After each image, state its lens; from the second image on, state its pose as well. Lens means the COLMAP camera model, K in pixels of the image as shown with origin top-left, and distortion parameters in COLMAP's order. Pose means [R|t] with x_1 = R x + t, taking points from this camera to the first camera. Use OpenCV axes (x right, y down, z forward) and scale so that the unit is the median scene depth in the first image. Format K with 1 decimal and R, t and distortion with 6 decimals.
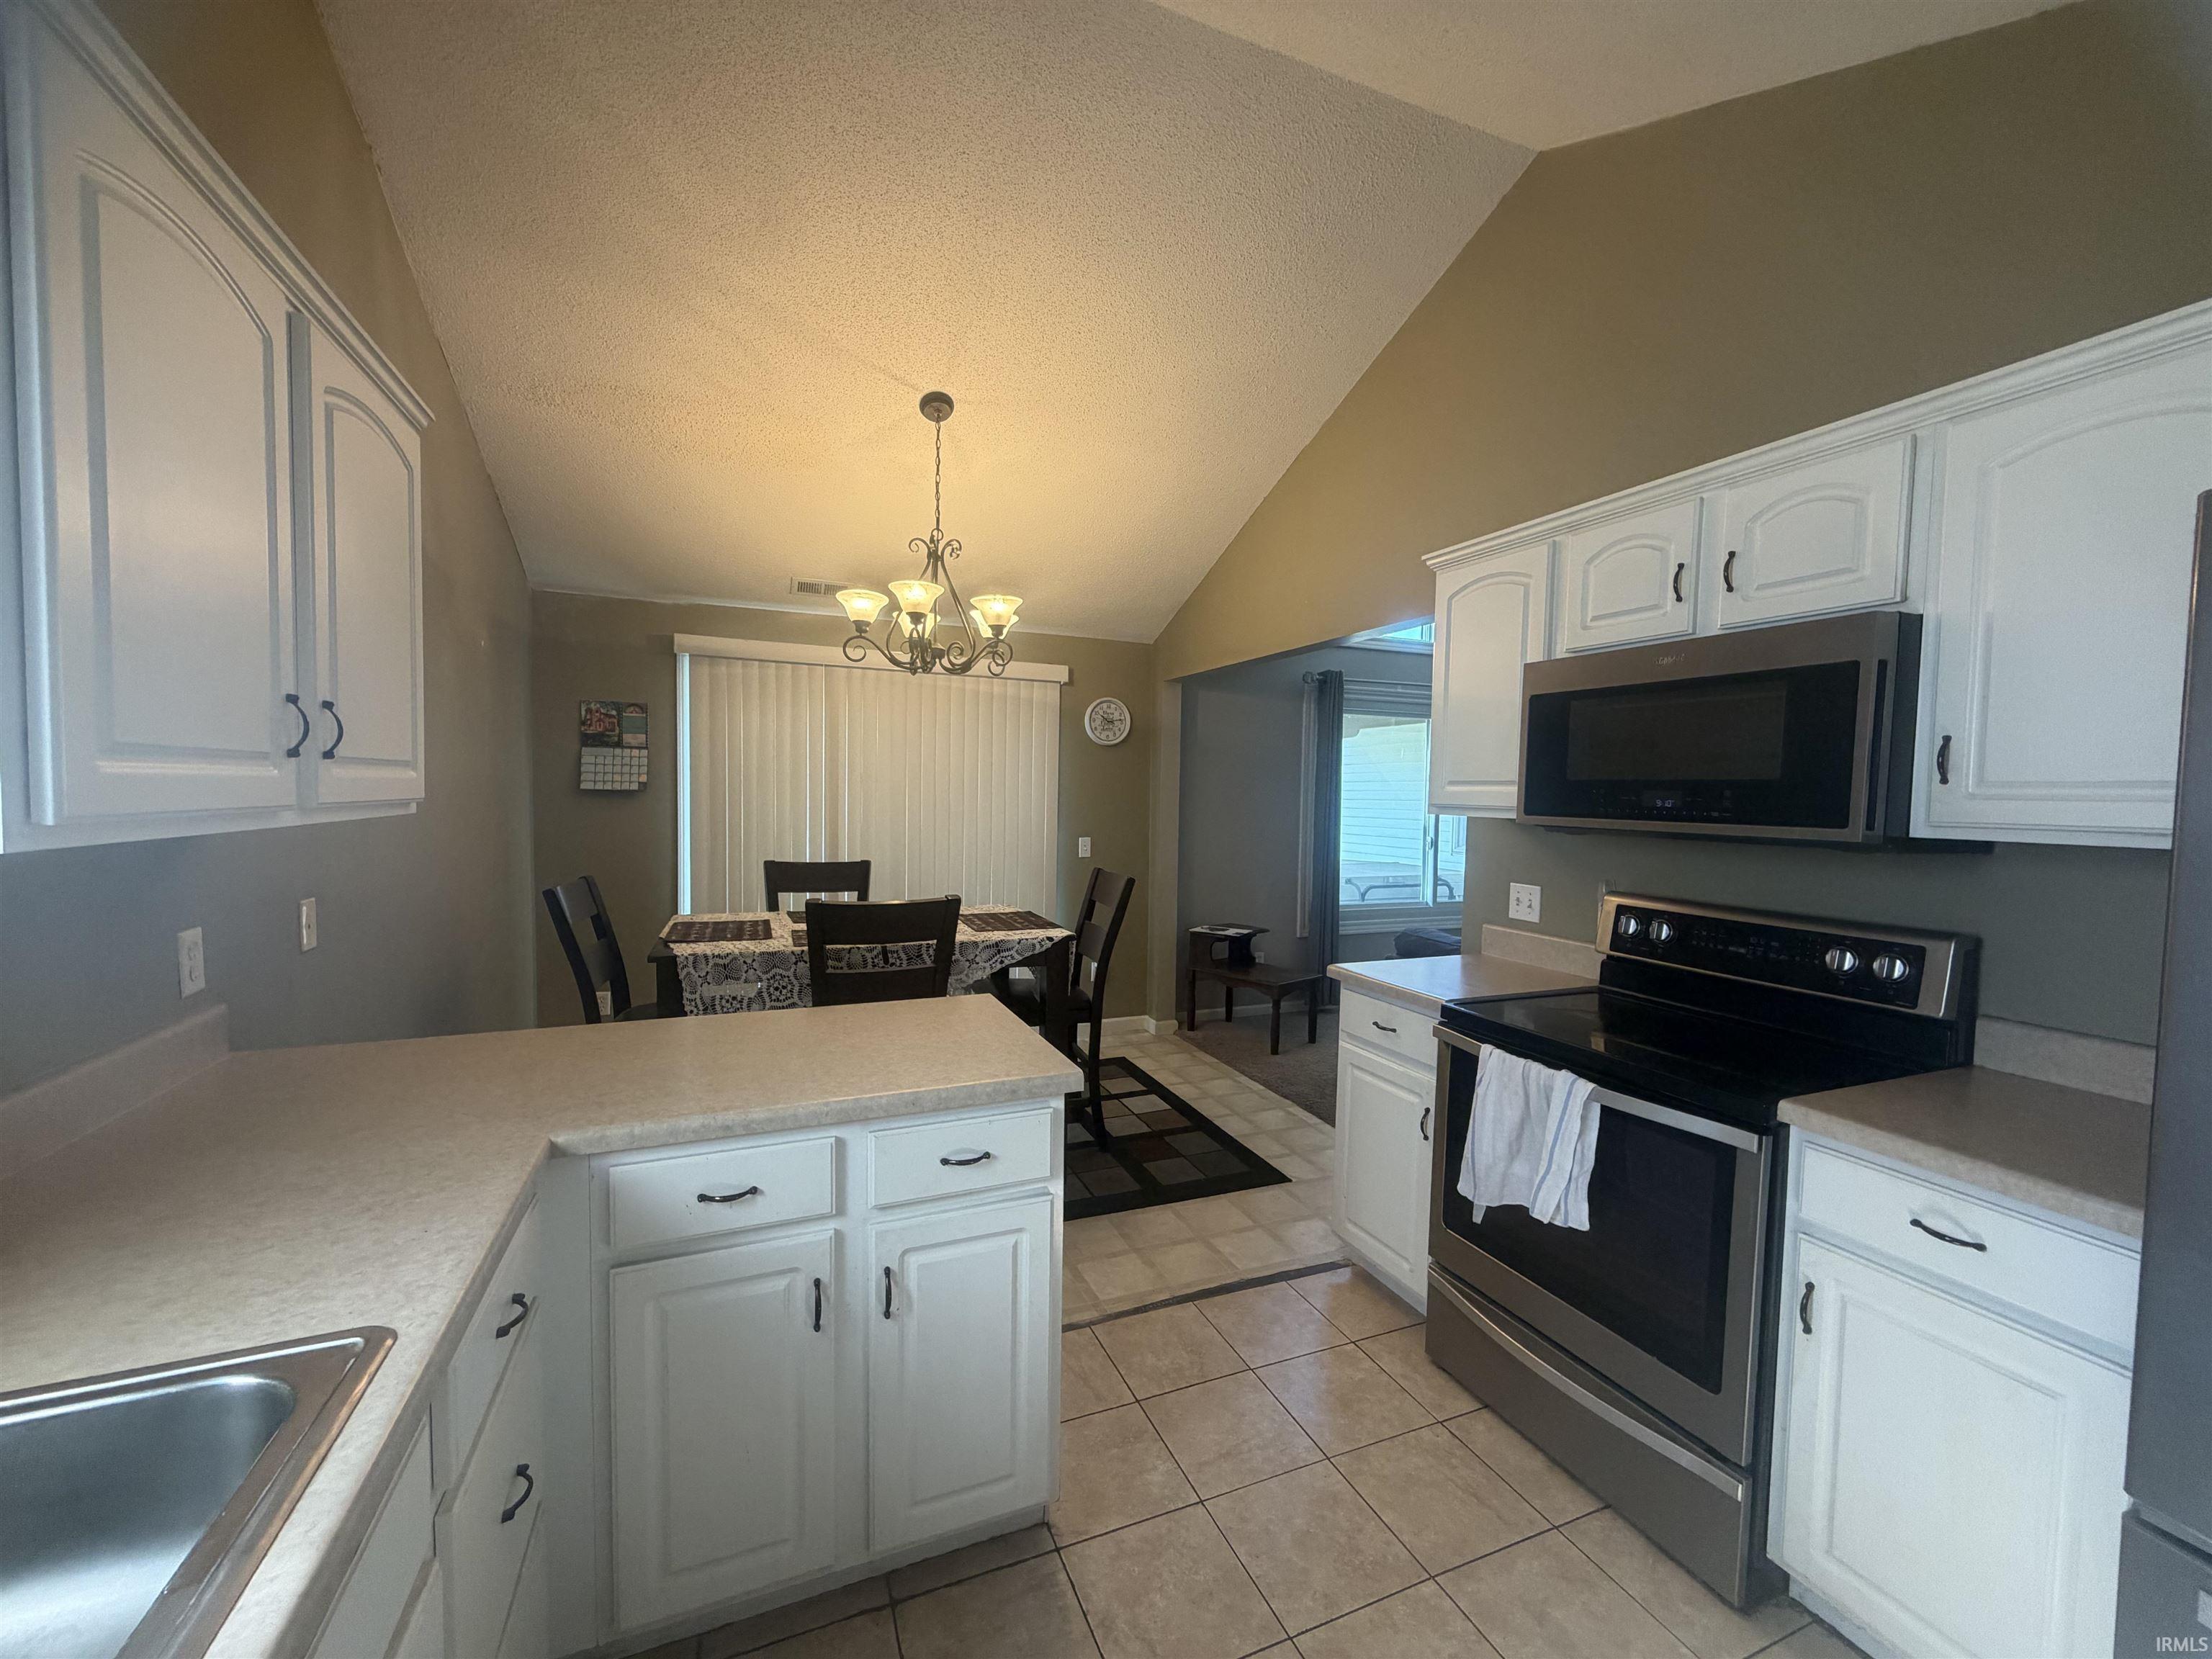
lens RADIAL K [[875.3, 0, 1101.3], [0, 875.3, 833.3], [0, 0, 1]] dist [-0.000298, -0.000034]
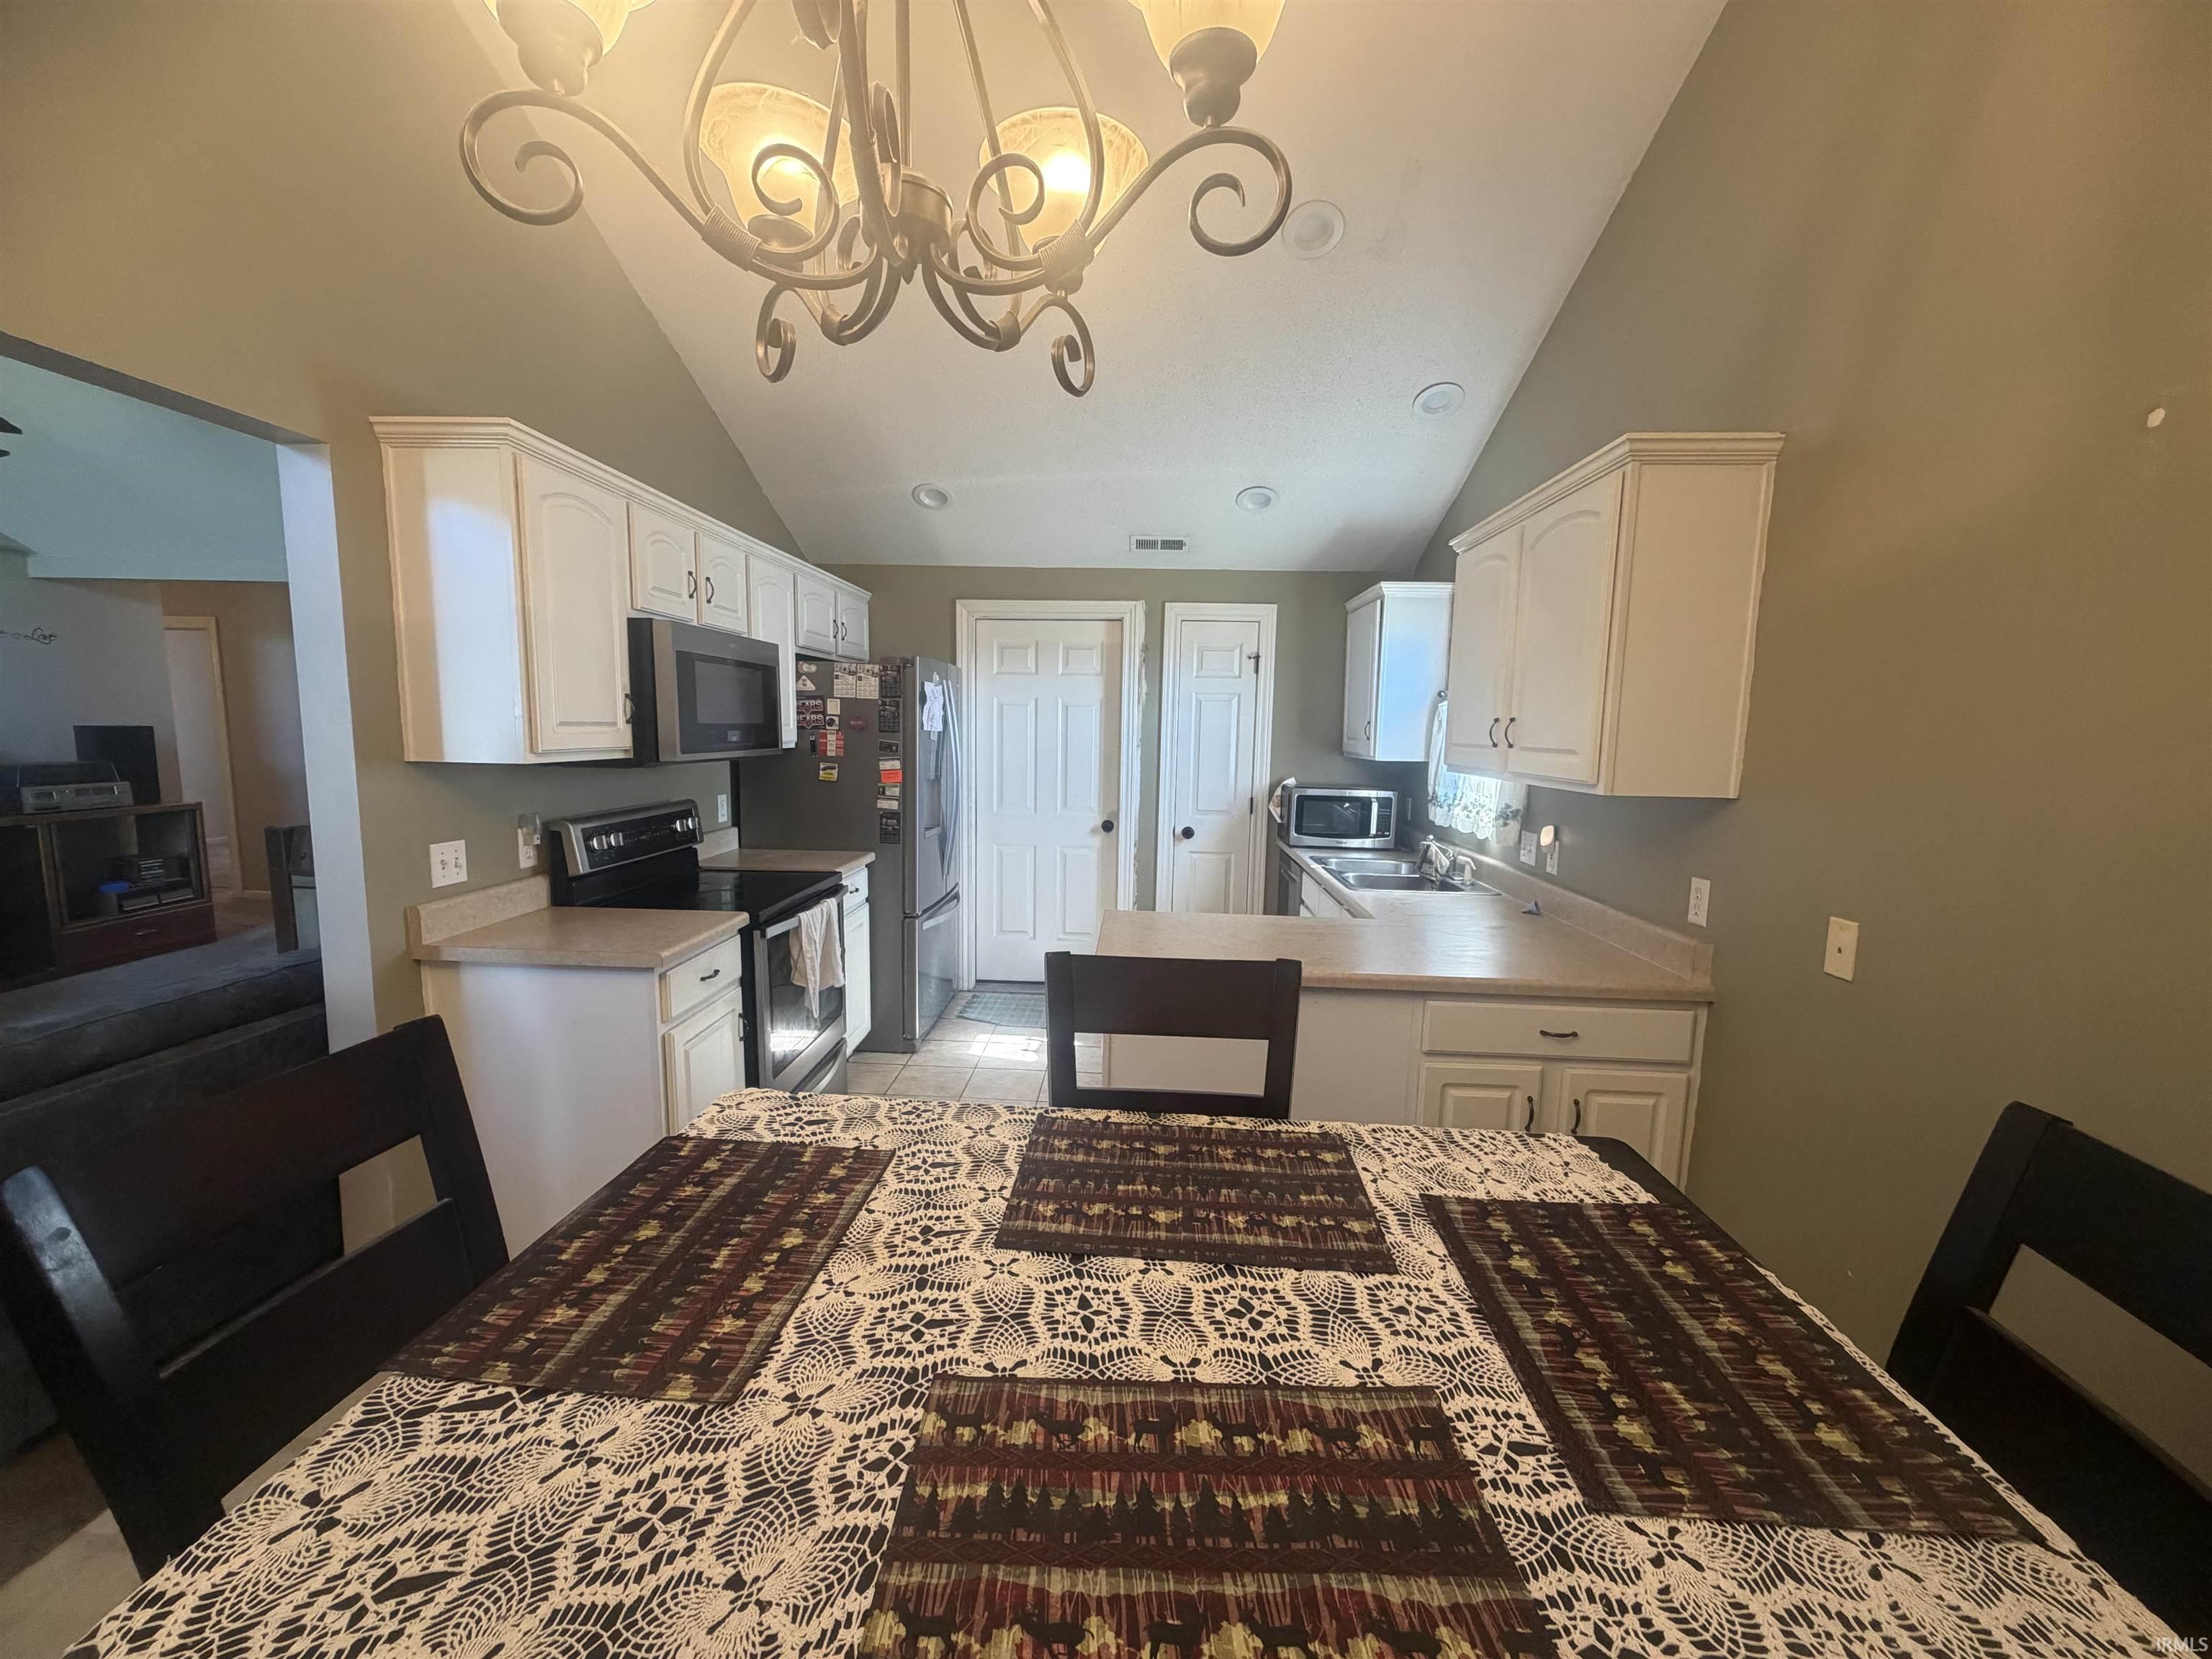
lens RADIAL K [[878.6, 0, 1102.3], [0, 878.6, 832.6], [0, 0, 1]] dist [-0.000030, 0.000148]
pose [[-0.903713, -0.088372, 0.418919, -0.664668], [-0.015685, 0.984642, 0.173877, -0.163286], [-0.427851, 0.150564, -0.891220, 2.292997]]
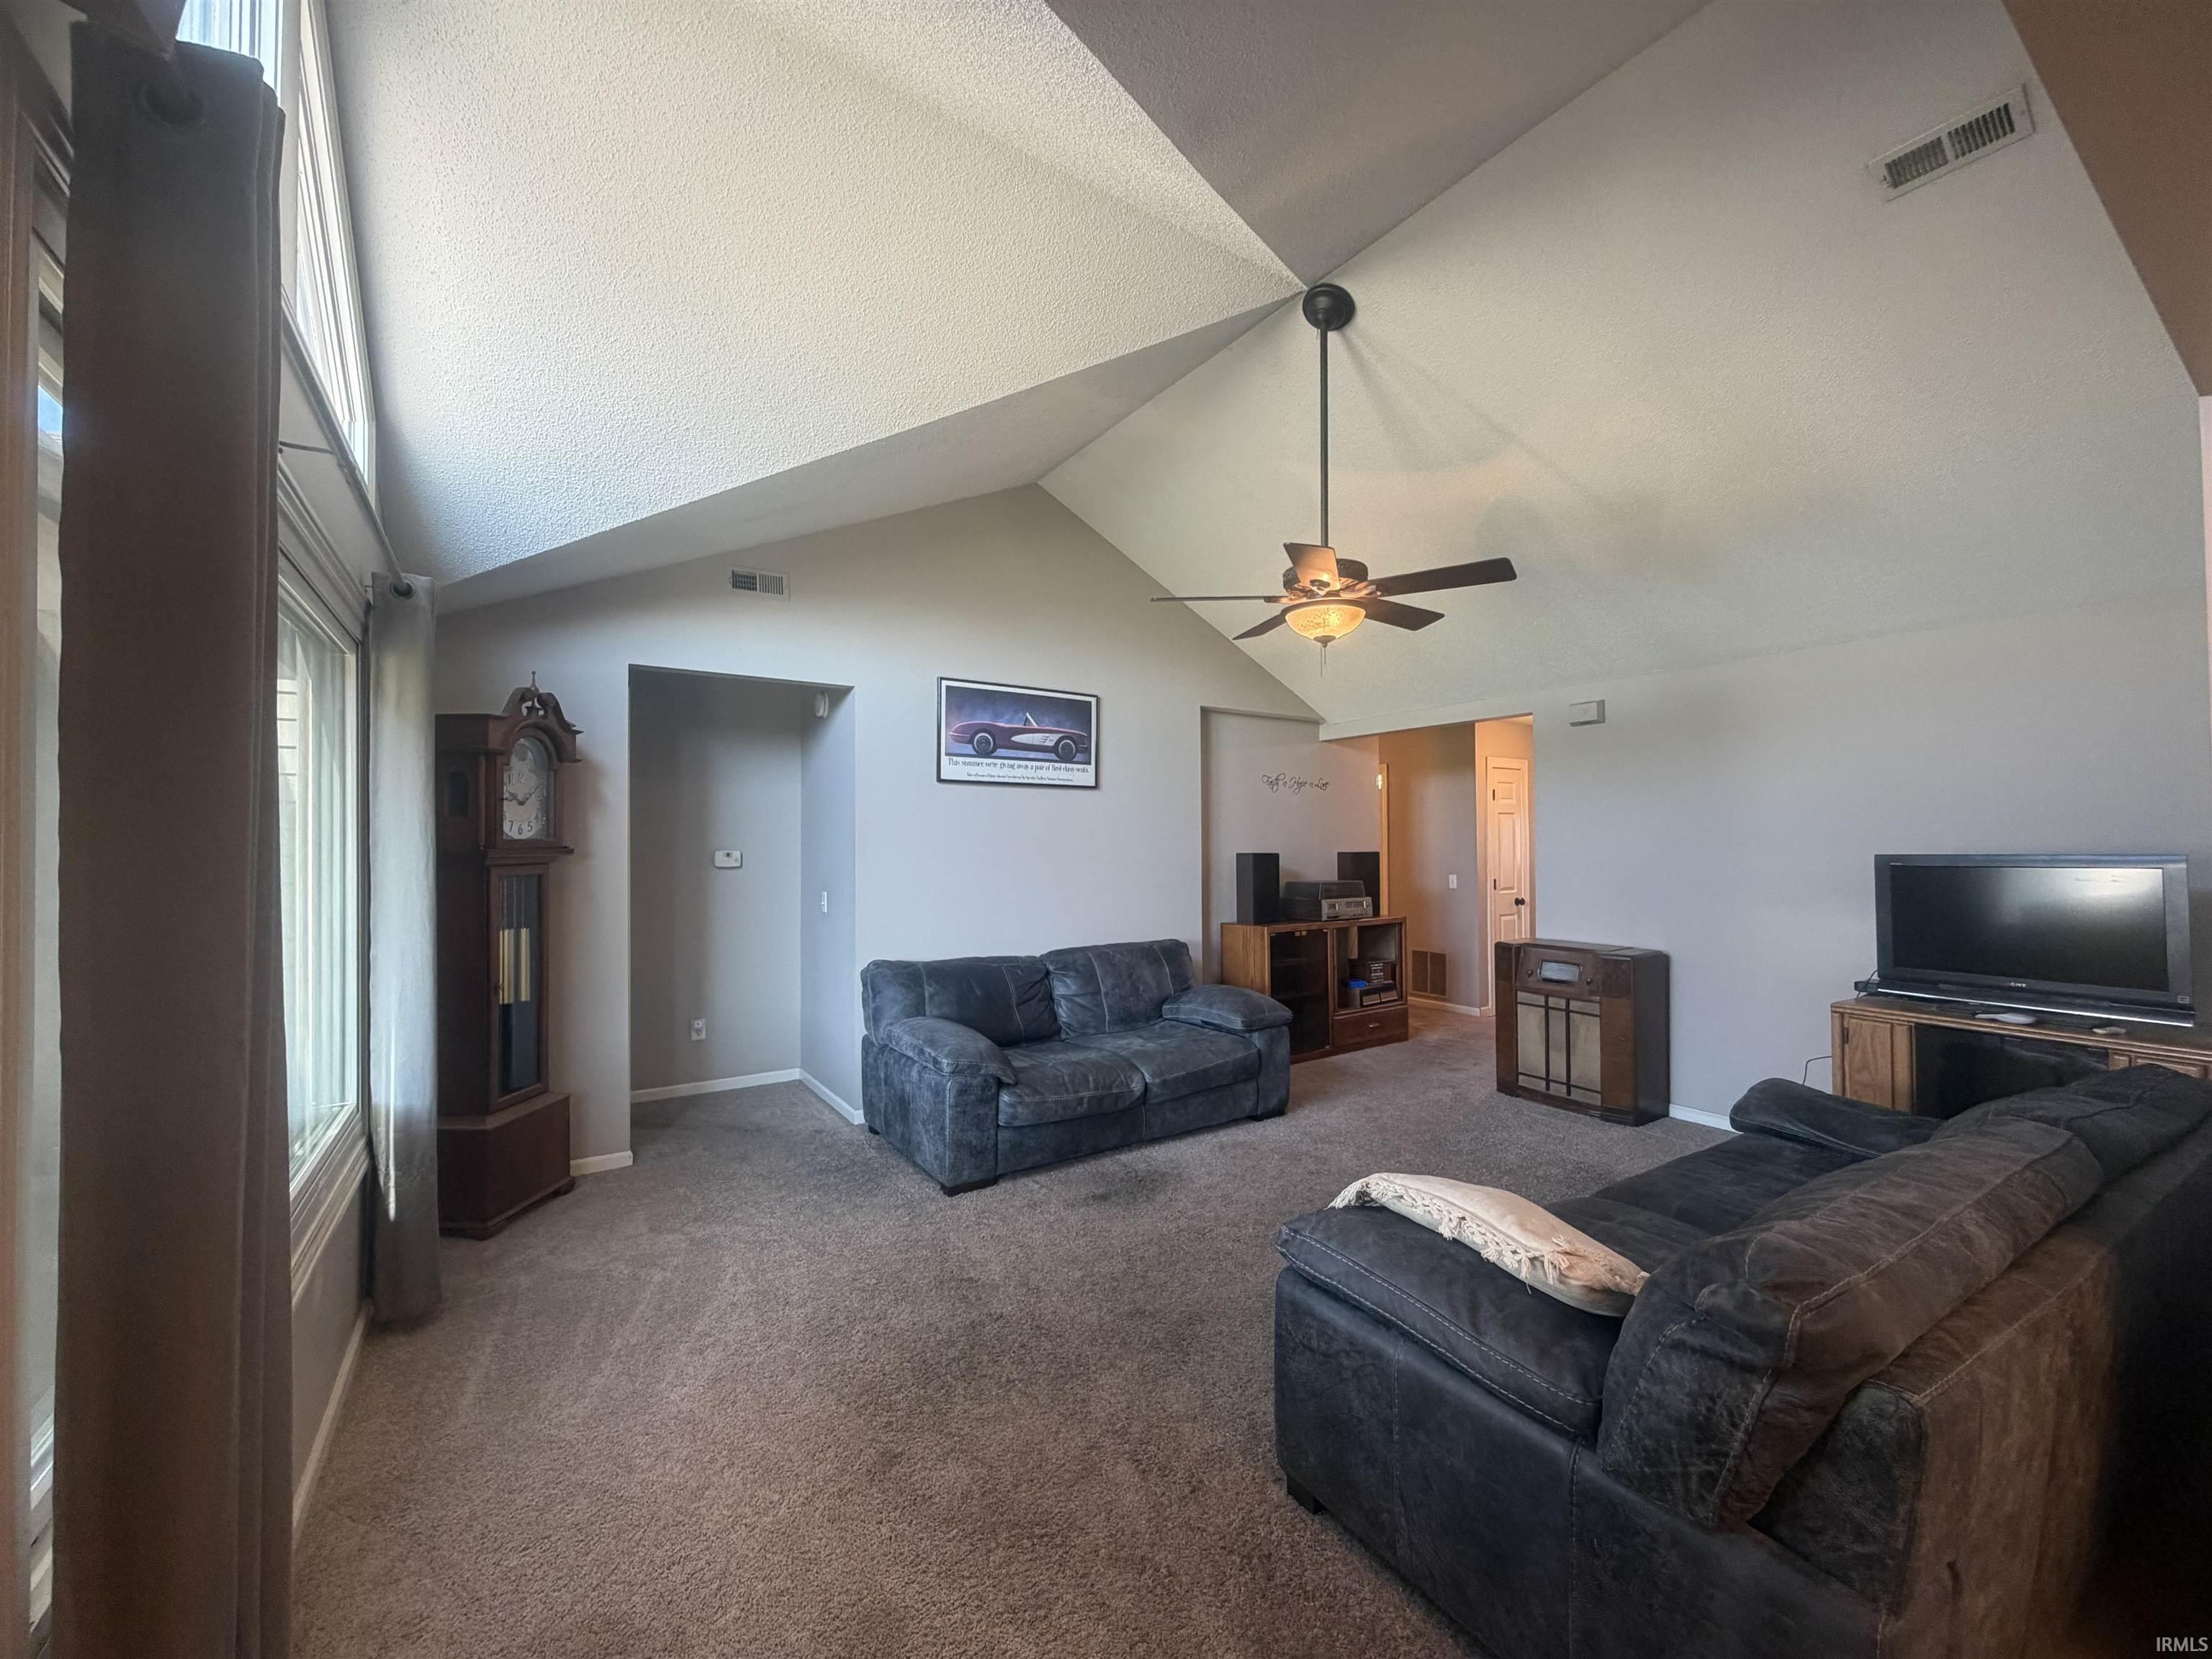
lens RADIAL K [[880.6, 0, 1103.1], [0, 880.6, 833.4], [0, 0, 1]] dist [-0.000524, 0.000839]
pose [[-0.194667, -0.001051, 0.980869, 0.218003], [0.048819, 0.998750, 0.010759, -0.119257], [-0.979654, 0.049980, -0.194373, 2.763256]]
